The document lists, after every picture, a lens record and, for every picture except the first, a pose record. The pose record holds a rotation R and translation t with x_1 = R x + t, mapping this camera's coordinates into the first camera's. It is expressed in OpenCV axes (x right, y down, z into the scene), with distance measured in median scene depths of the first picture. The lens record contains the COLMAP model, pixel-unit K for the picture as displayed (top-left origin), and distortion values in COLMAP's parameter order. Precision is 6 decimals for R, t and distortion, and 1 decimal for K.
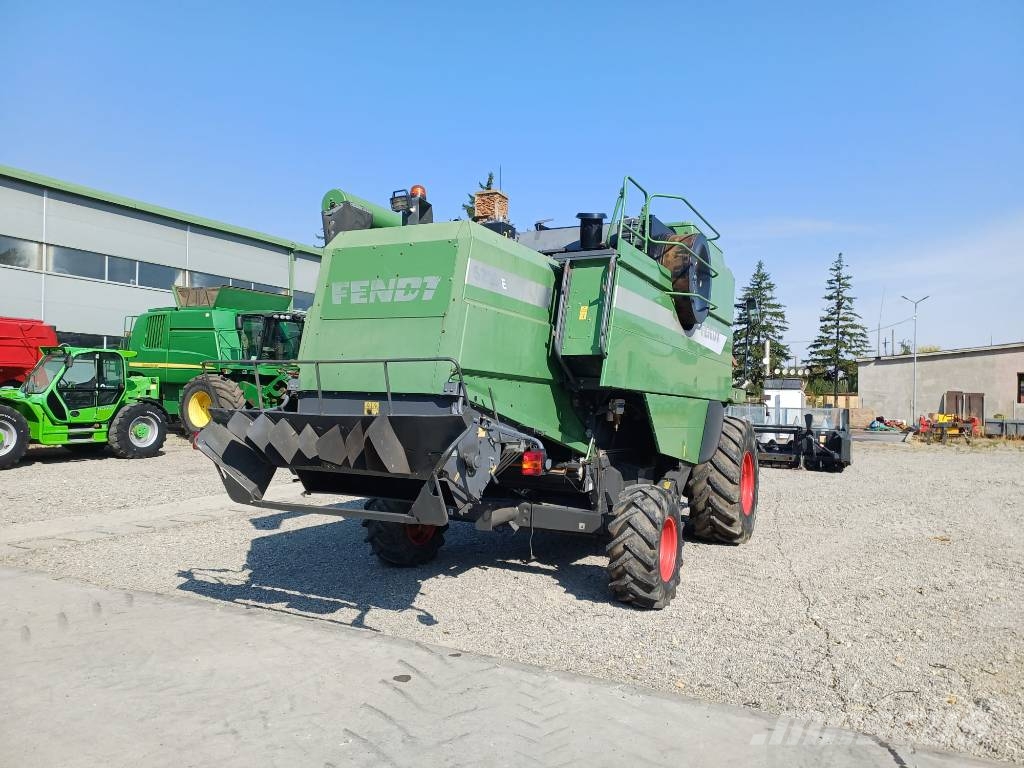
lens RADIAL K [[755.8, 0, 511.3], [0, 755.8, 392.0], [0, 0, 1]] dist [0.070196, -0.049054]
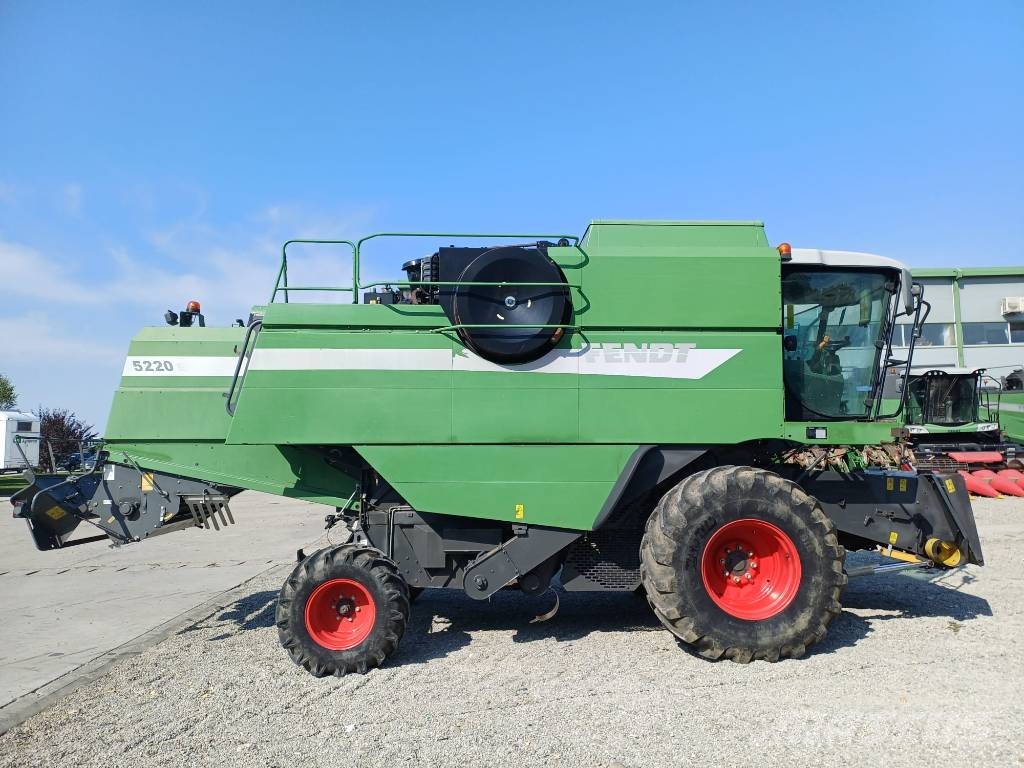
lens RADIAL K [[755.8, 0, 499.2], [0, 755.8, 393.9], [0, 0, 1]] dist [0.070196, -0.049054]
pose [[0.493547, -0.100337, -0.863912, 1.163134], [0.039046, 0.994878, -0.093241, 0.034277], [0.868842, 0.012286, 0.494936, 0.723736]]
